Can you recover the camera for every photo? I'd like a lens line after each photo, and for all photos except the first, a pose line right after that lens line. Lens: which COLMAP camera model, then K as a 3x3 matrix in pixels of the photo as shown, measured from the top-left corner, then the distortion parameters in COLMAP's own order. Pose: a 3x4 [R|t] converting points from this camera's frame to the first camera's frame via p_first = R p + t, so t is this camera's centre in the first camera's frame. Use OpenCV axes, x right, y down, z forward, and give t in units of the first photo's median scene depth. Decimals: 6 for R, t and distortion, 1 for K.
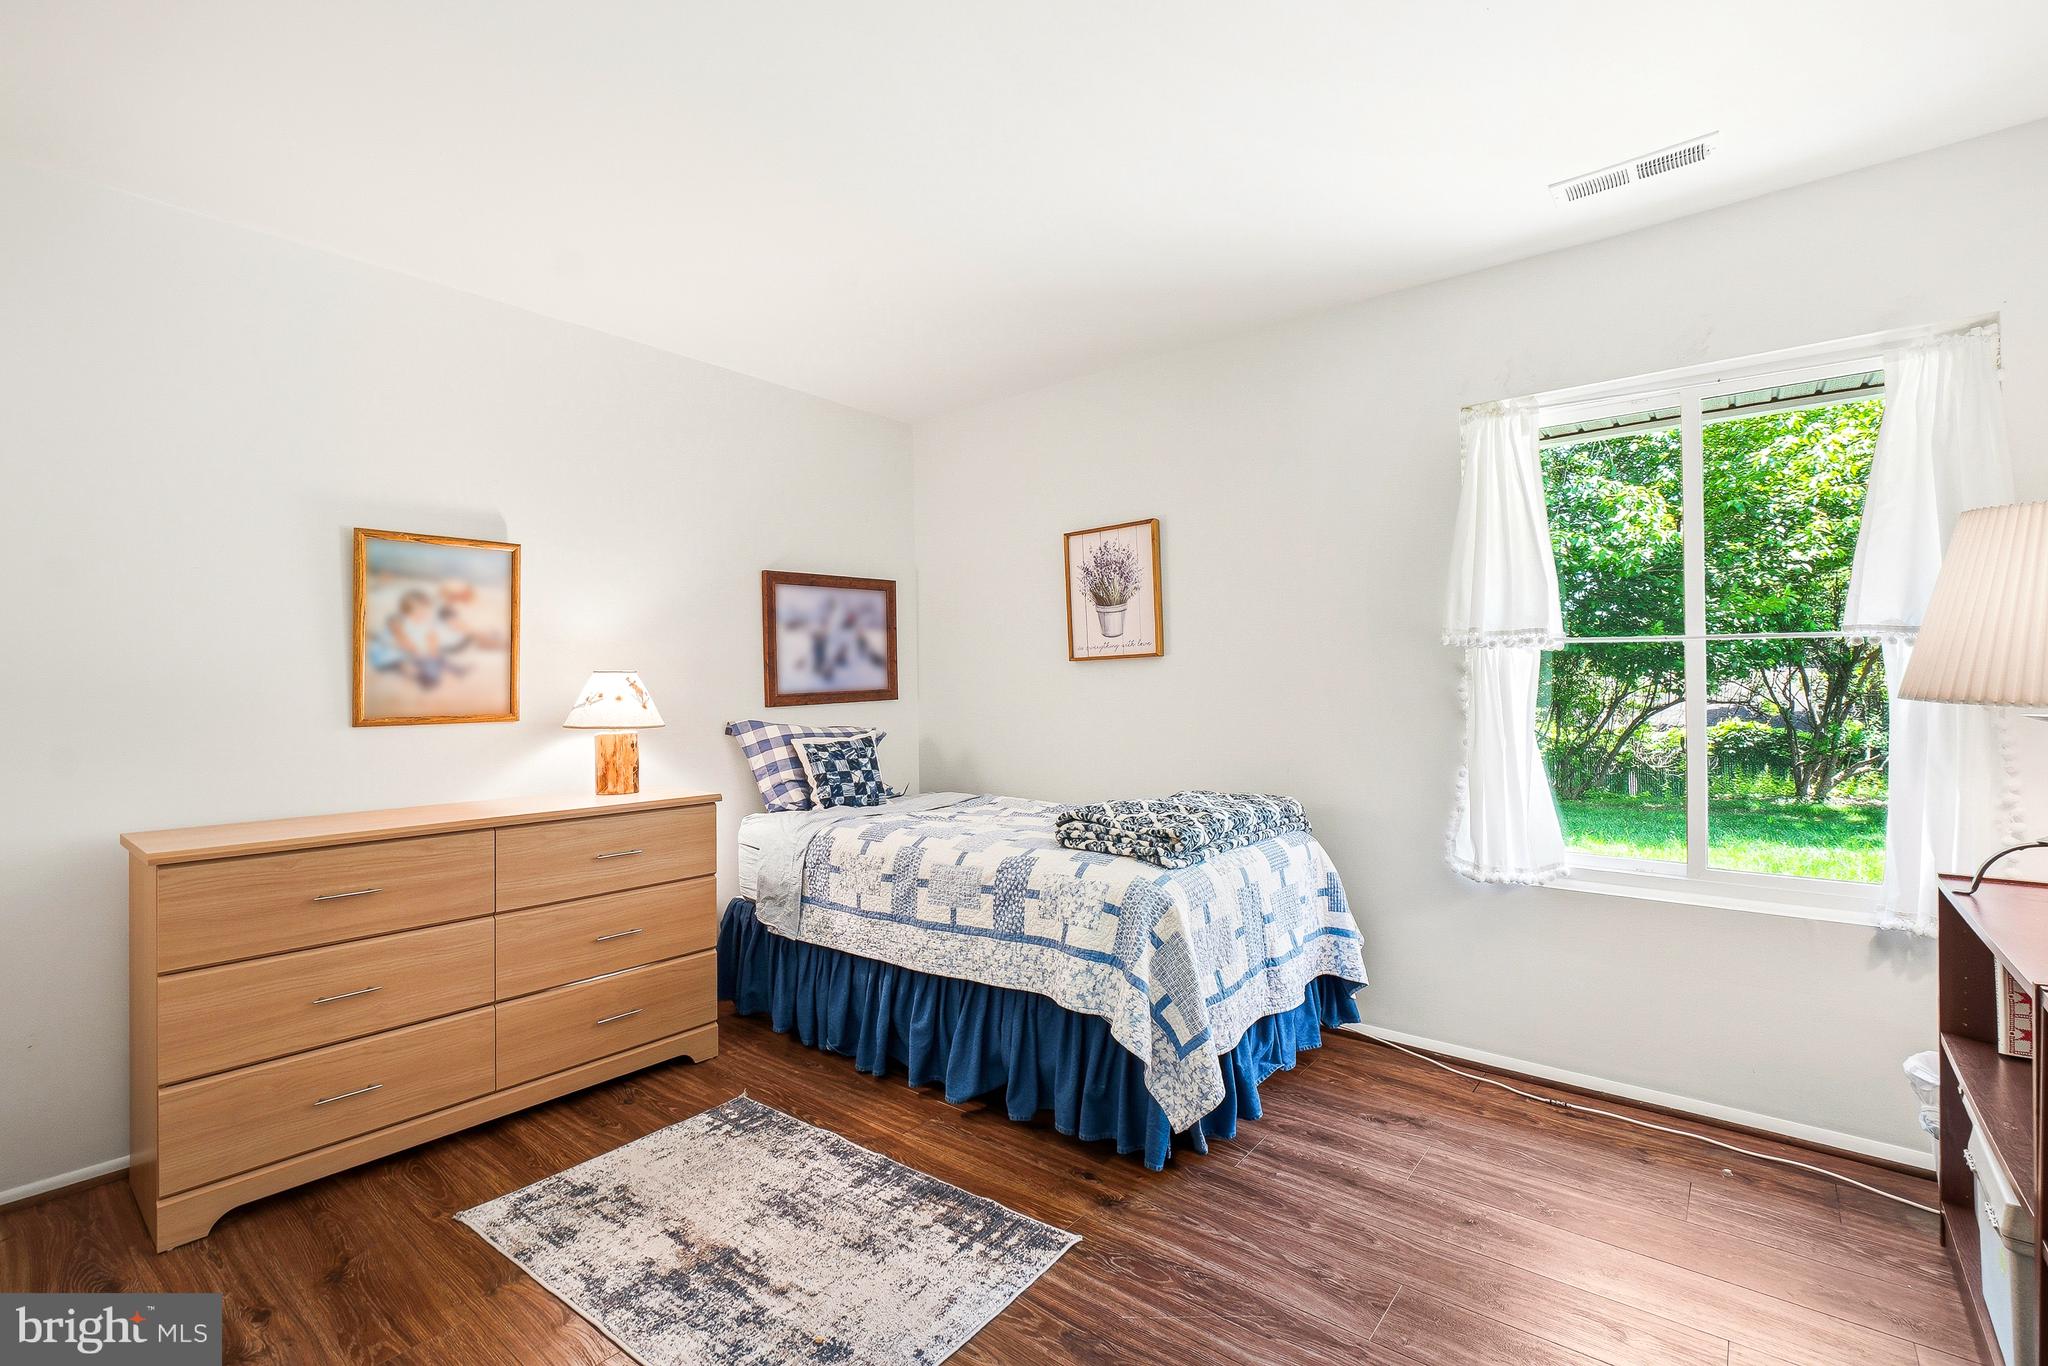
lens RADIAL K [[906.9, 0, 1008.5], [0, 906.9, 679.3], [0, 0, 1]] dist [-0.002270, -0.001924]
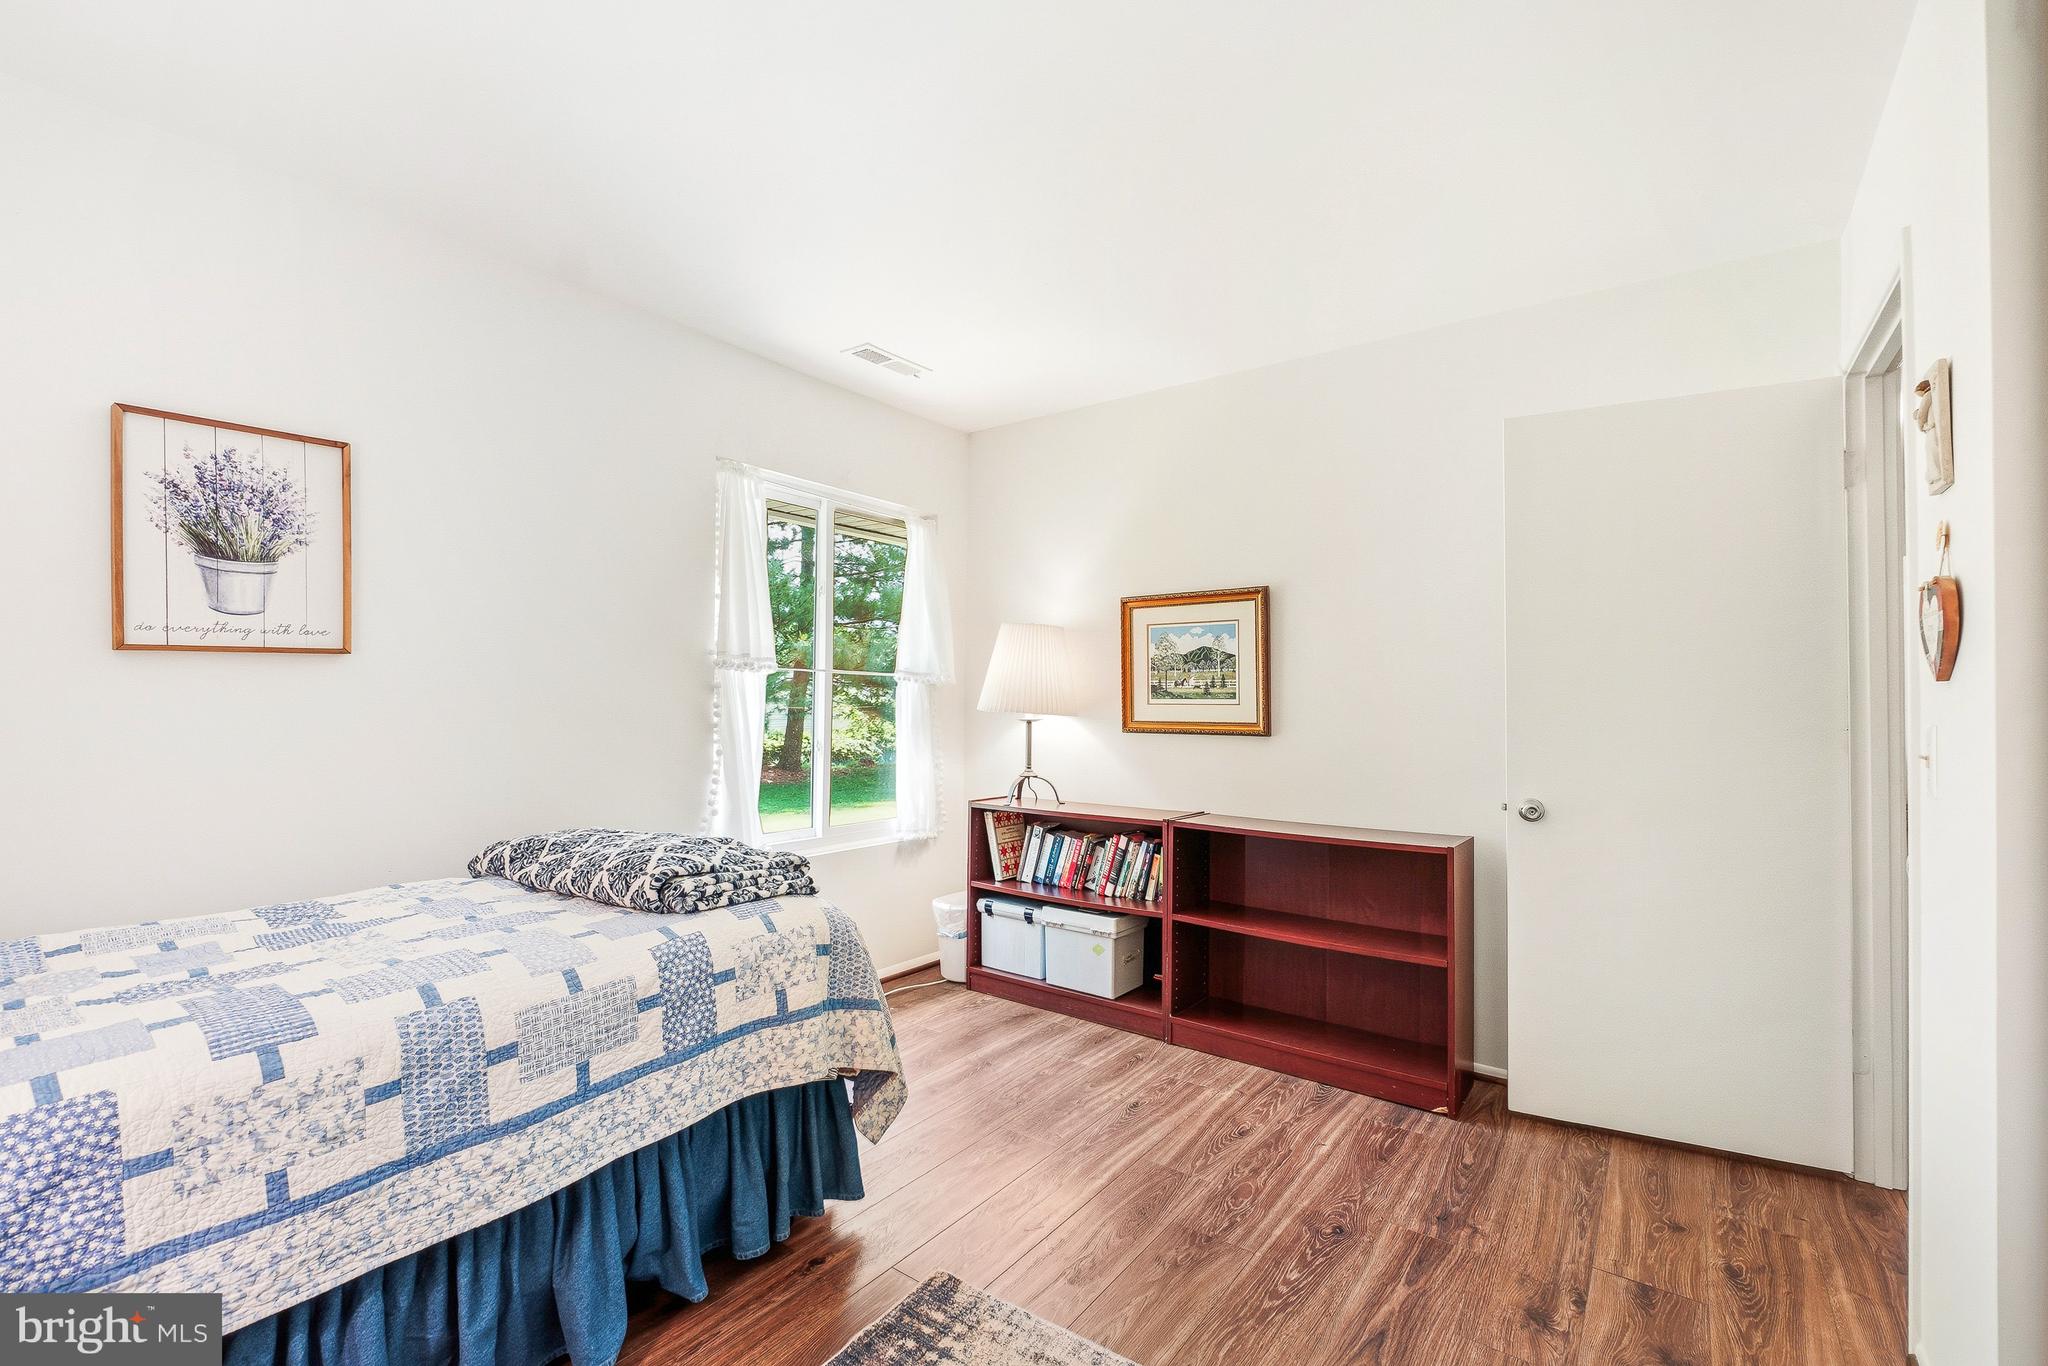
lens RADIAL K [[906.9, 0, 1013.3], [0, 906.9, 684.8], [0, 0, 1]] dist [-0.002270, -0.001924]
pose [[-0.054197, 0.021418, 0.998301, -0.634272], [-0.016980, 0.999606, -0.022368, 0.004417], [-0.998386, -0.018163, -0.053812, 0.679240]]
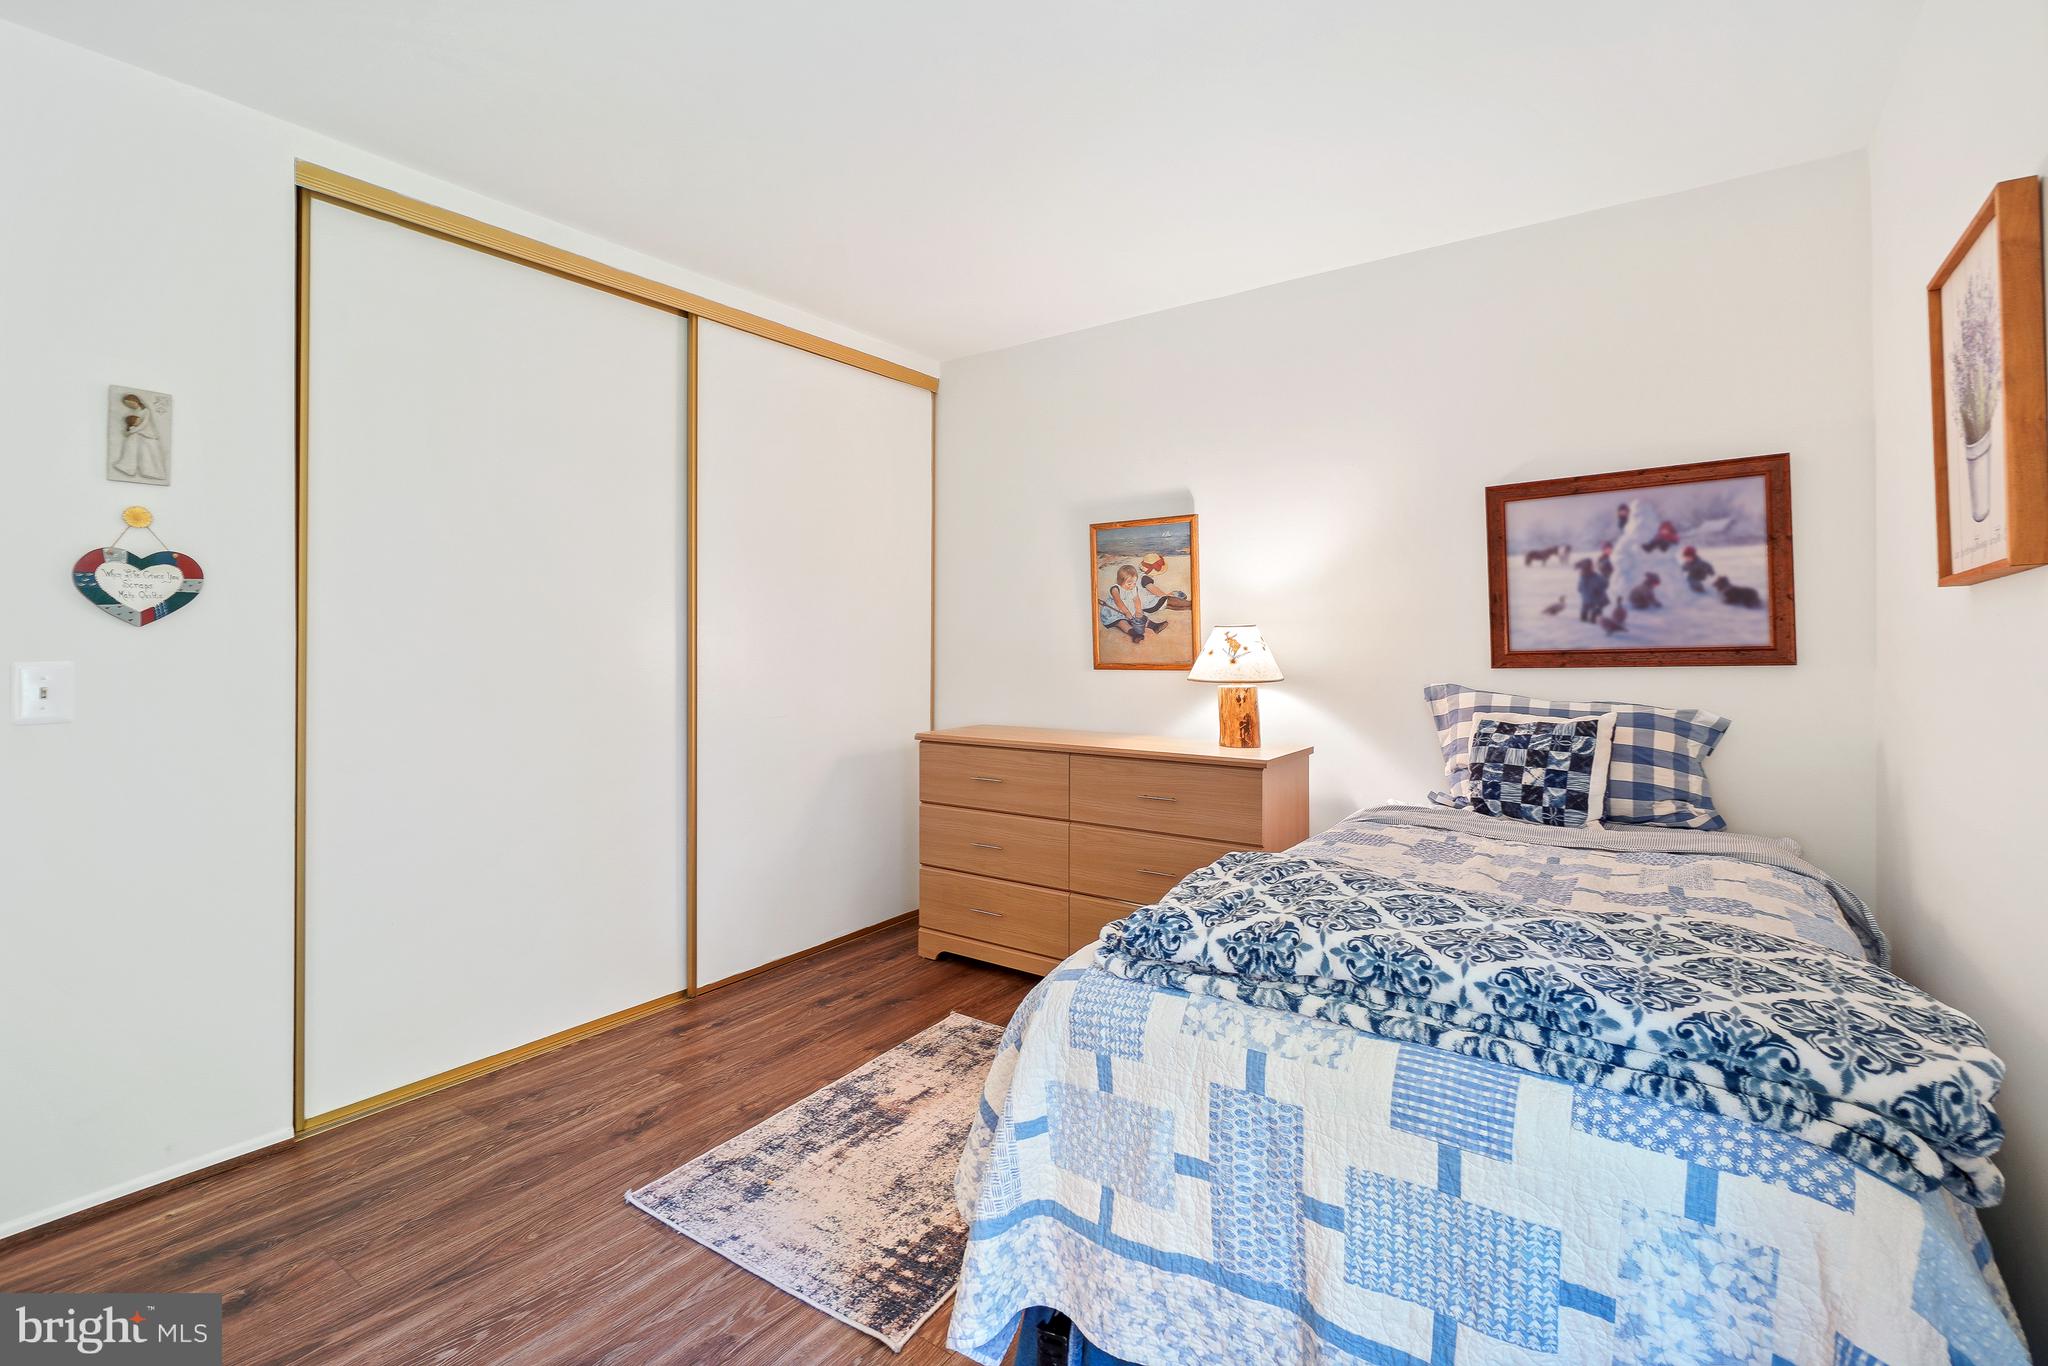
lens RADIAL K [[906.9, 0, 1014.7], [0, 906.9, 645.7], [0, 0, 1]] dist [-0.002270, -0.001924]
pose [[0.082635, 0.013301, -0.996491, 0.600119], [0.011610, 0.999830, 0.014308, -0.004332], [0.996512, -0.012751, 0.082467, 0.724067]]
